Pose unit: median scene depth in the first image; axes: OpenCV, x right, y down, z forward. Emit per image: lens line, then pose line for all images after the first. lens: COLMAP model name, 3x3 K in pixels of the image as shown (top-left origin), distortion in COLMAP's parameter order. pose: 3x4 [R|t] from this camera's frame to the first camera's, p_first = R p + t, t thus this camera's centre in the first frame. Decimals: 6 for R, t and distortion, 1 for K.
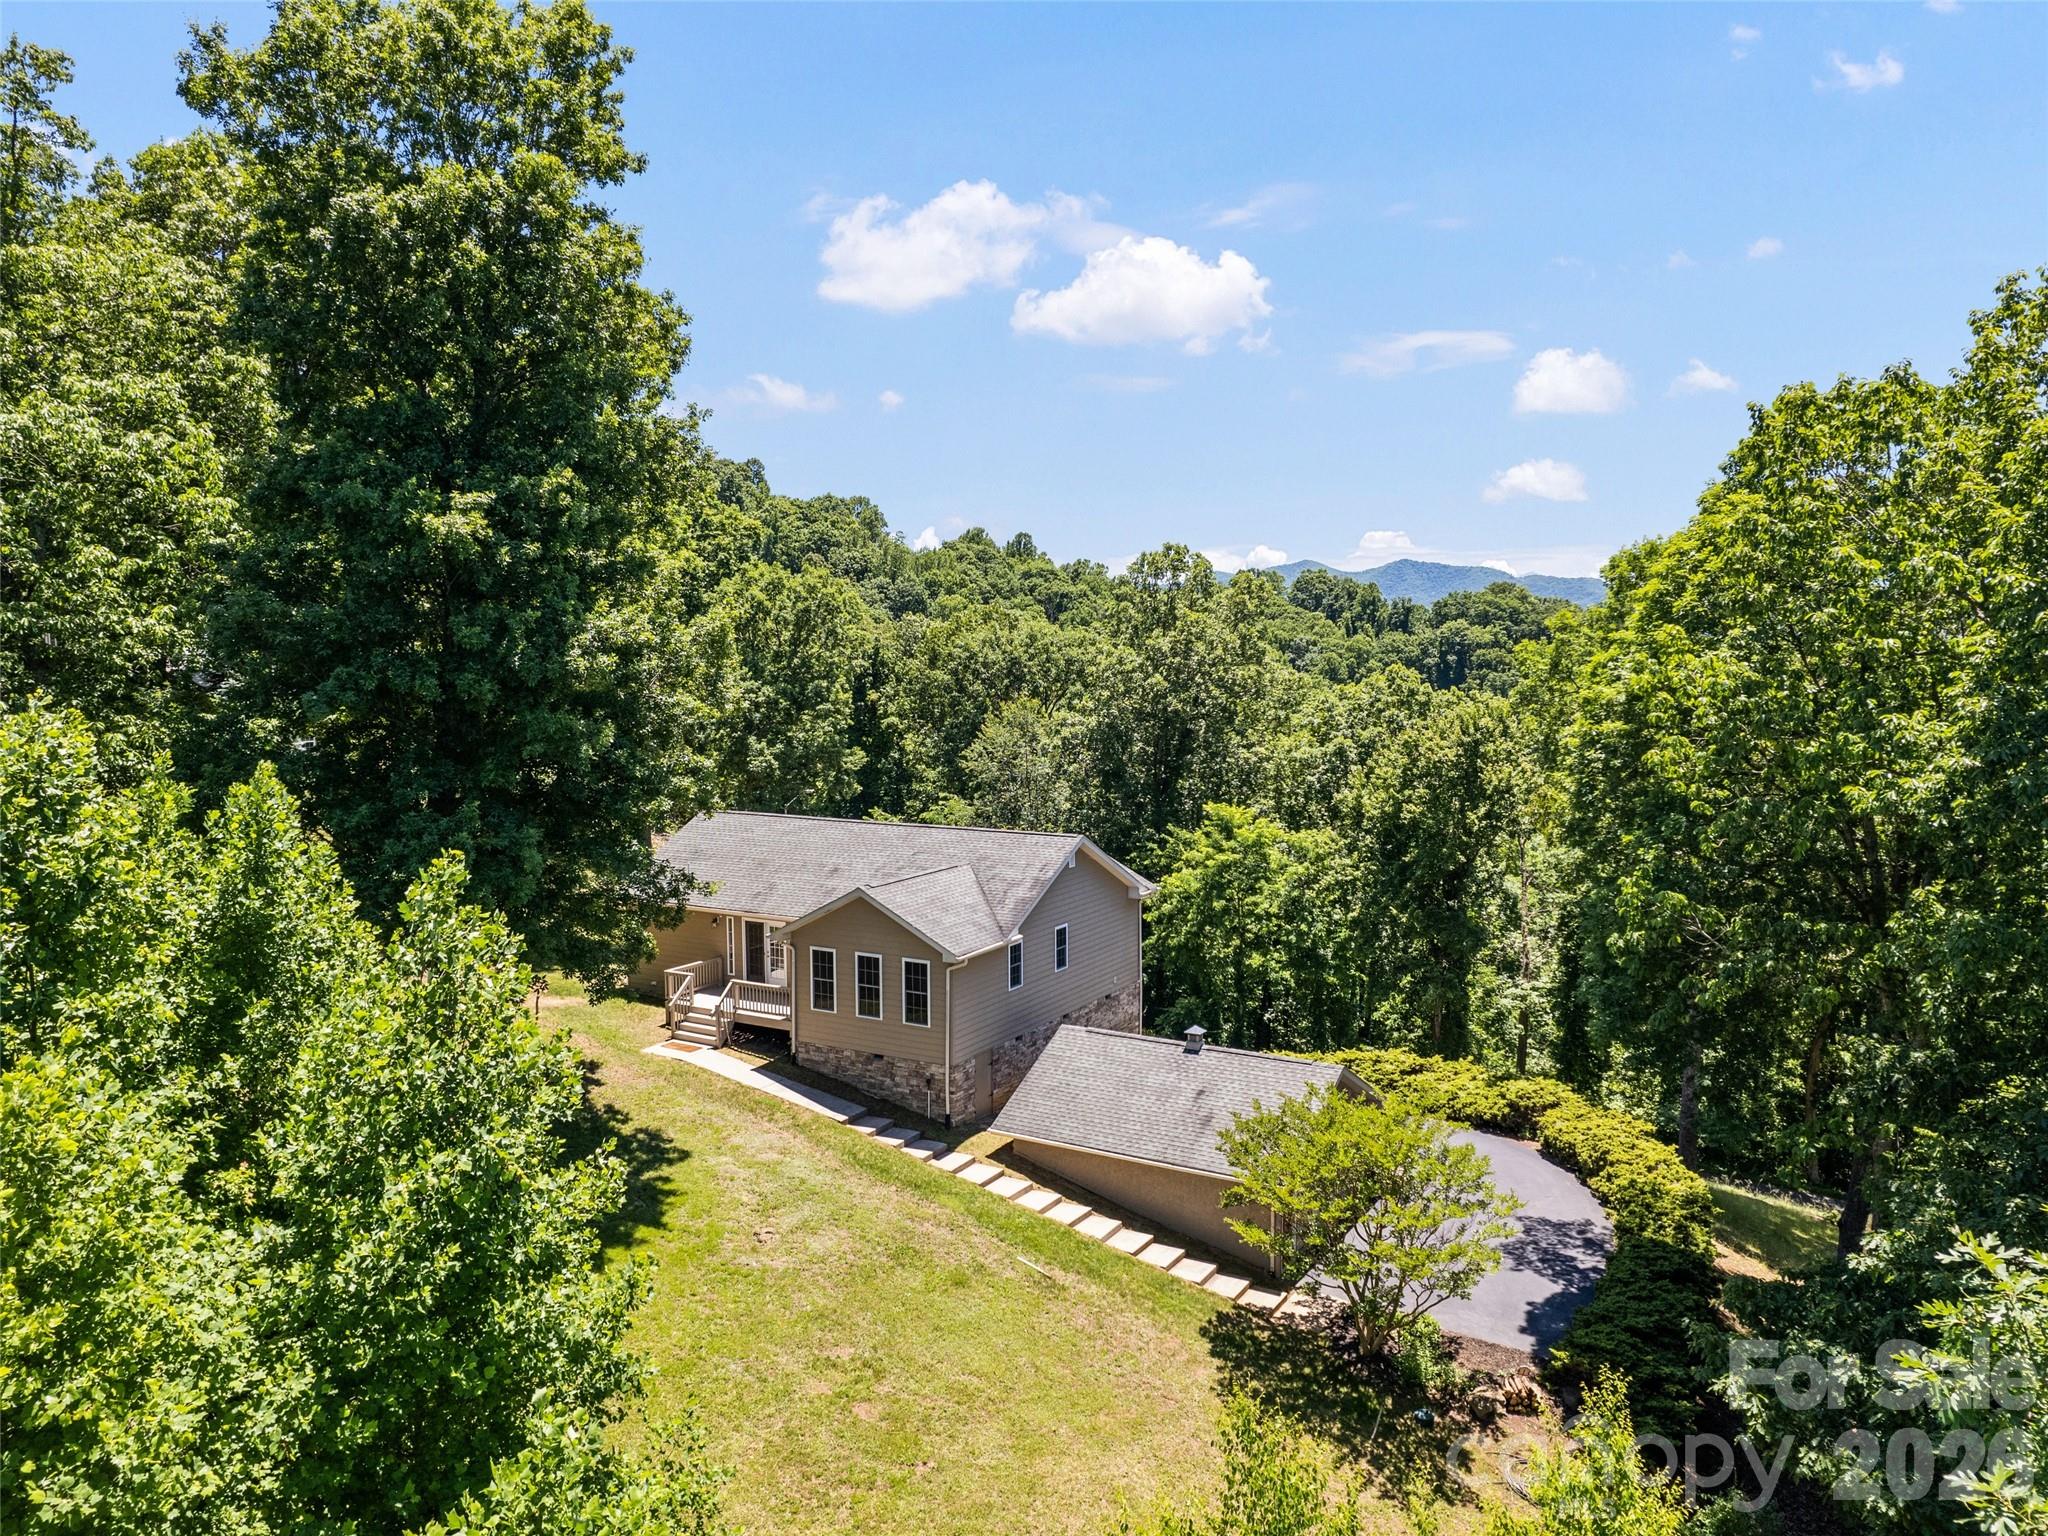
lens RADIAL K [[1484.4, 0, 1024.5], [0, 1484.4, 770.3], [0, 0, 1]] dist [-0.045495, 0.002090]
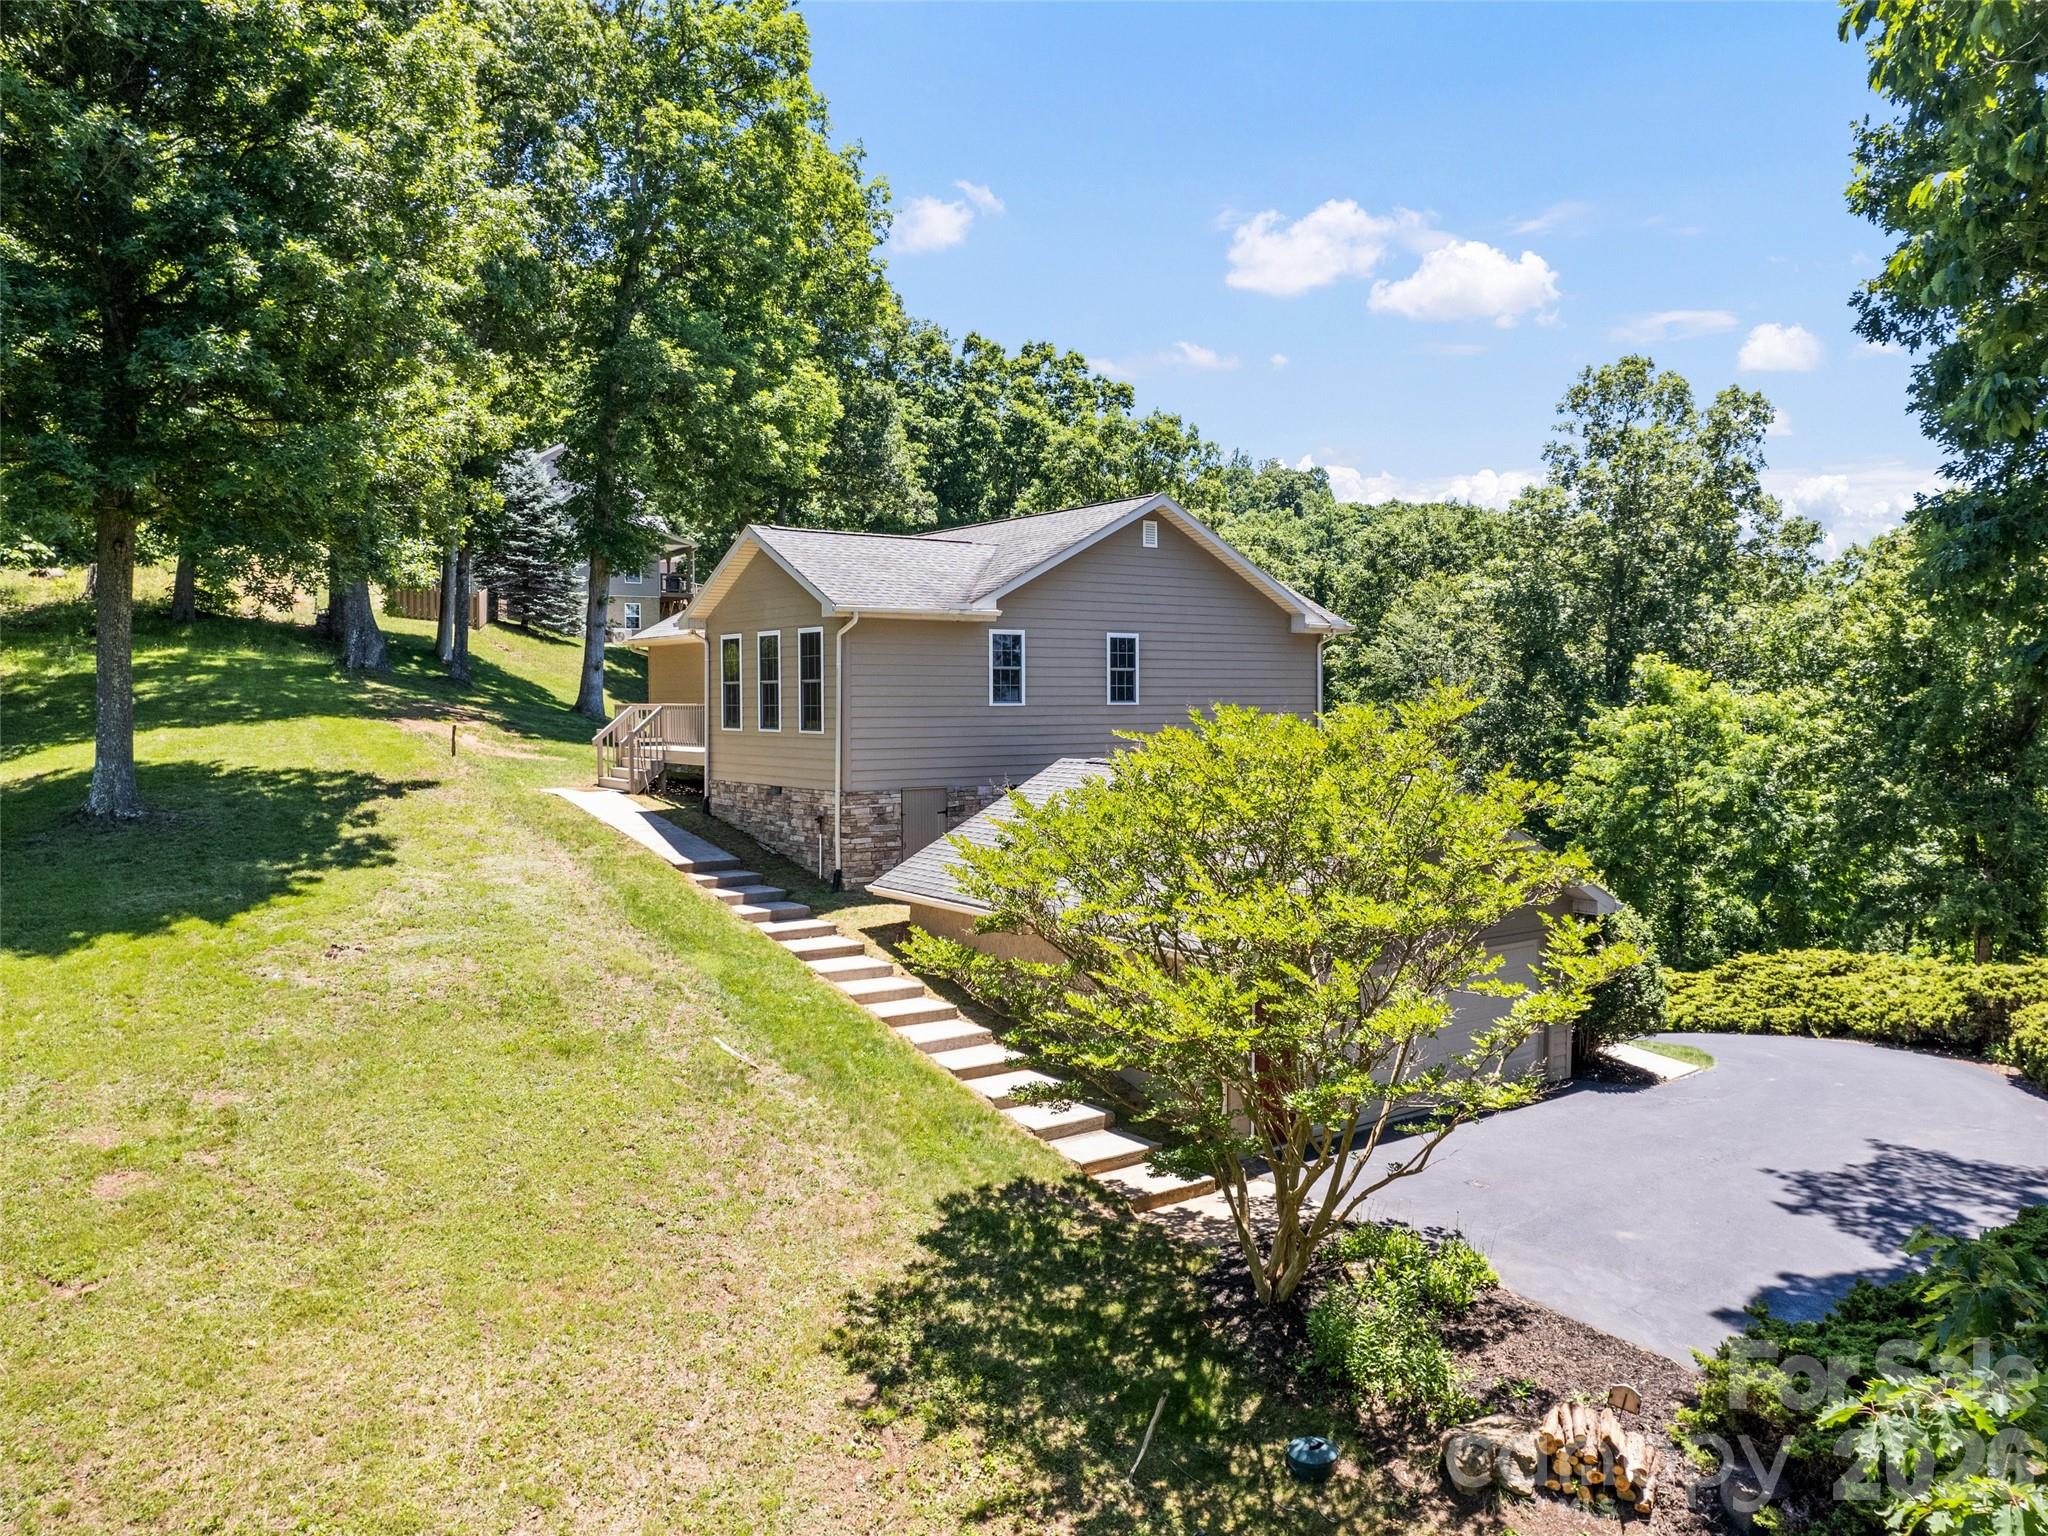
lens RADIAL K [[1484.4, 0, 1021.2], [0, 1484.4, 760.8], [0, 0, 1]] dist [-0.045495, 0.002090]
pose [[0.916157, 0.017822, -0.400423, 0.259116], [-0.035313, 0.998715, -0.036346, 0.198322], [0.399261, 0.047439, 0.915609, 0.438104]]
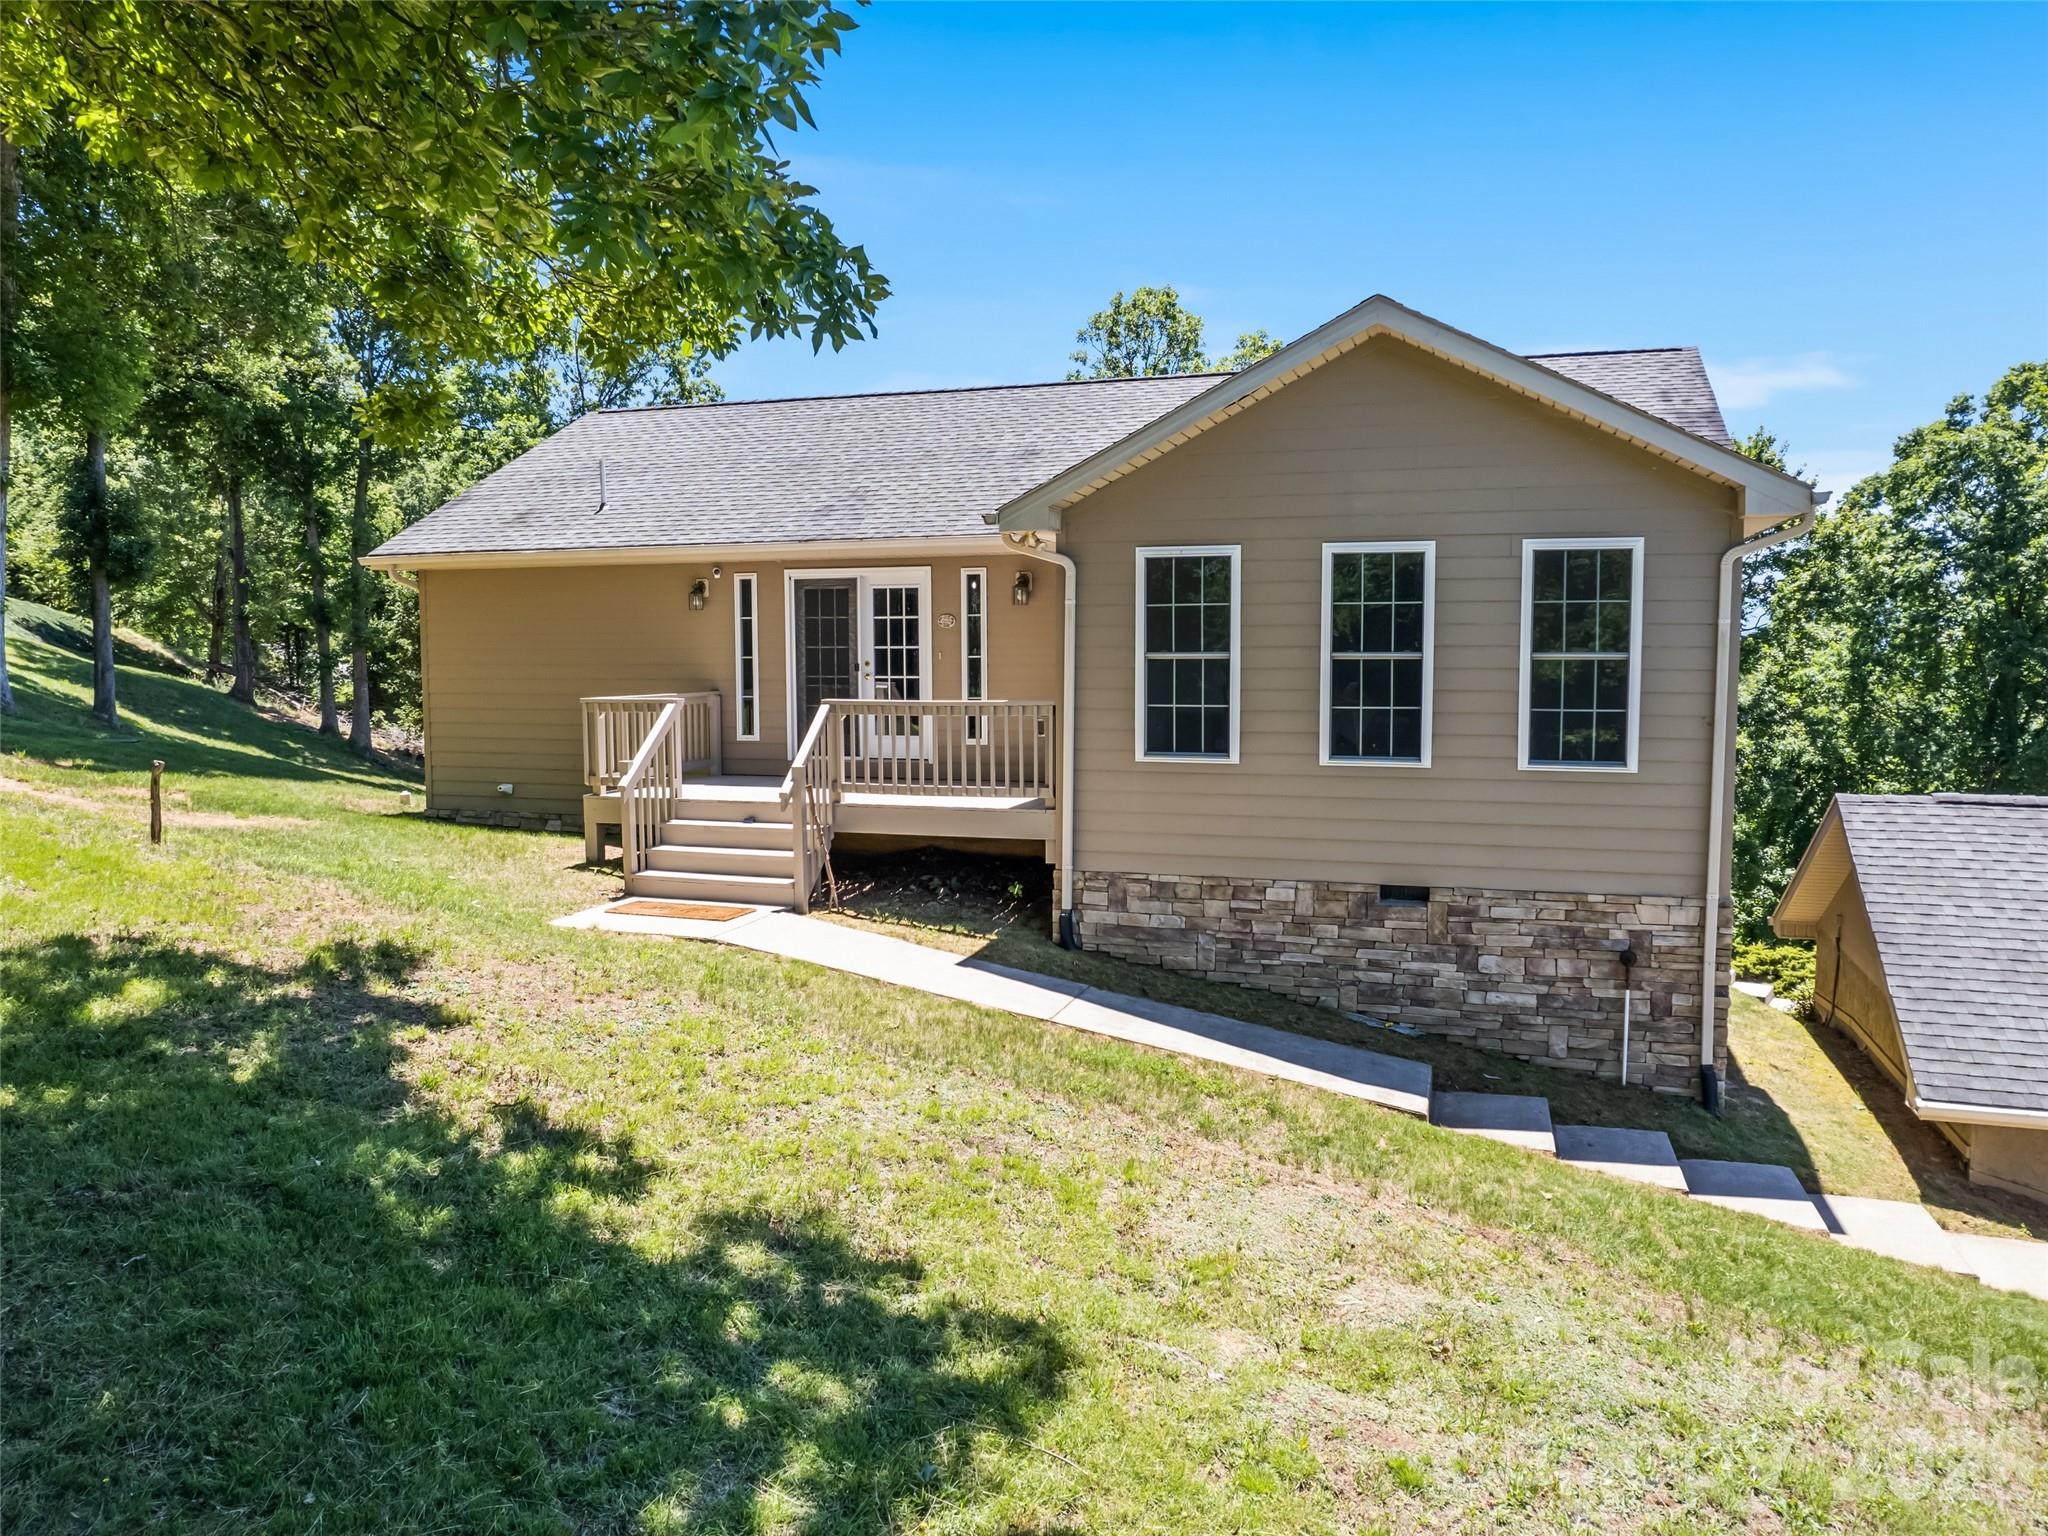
lens RADIAL K [[1484.4, 0, 1021.2], [0, 1484.4, 770.4], [0, 0, 1]] dist [-0.045495, 0.002090]
pose [[0.978569, -0.015157, 0.205362, -0.232742], [0.015631, 0.999878, -0.000681, 0.165719], [-0.205326, 0.003877, 0.978686, 0.717846]]
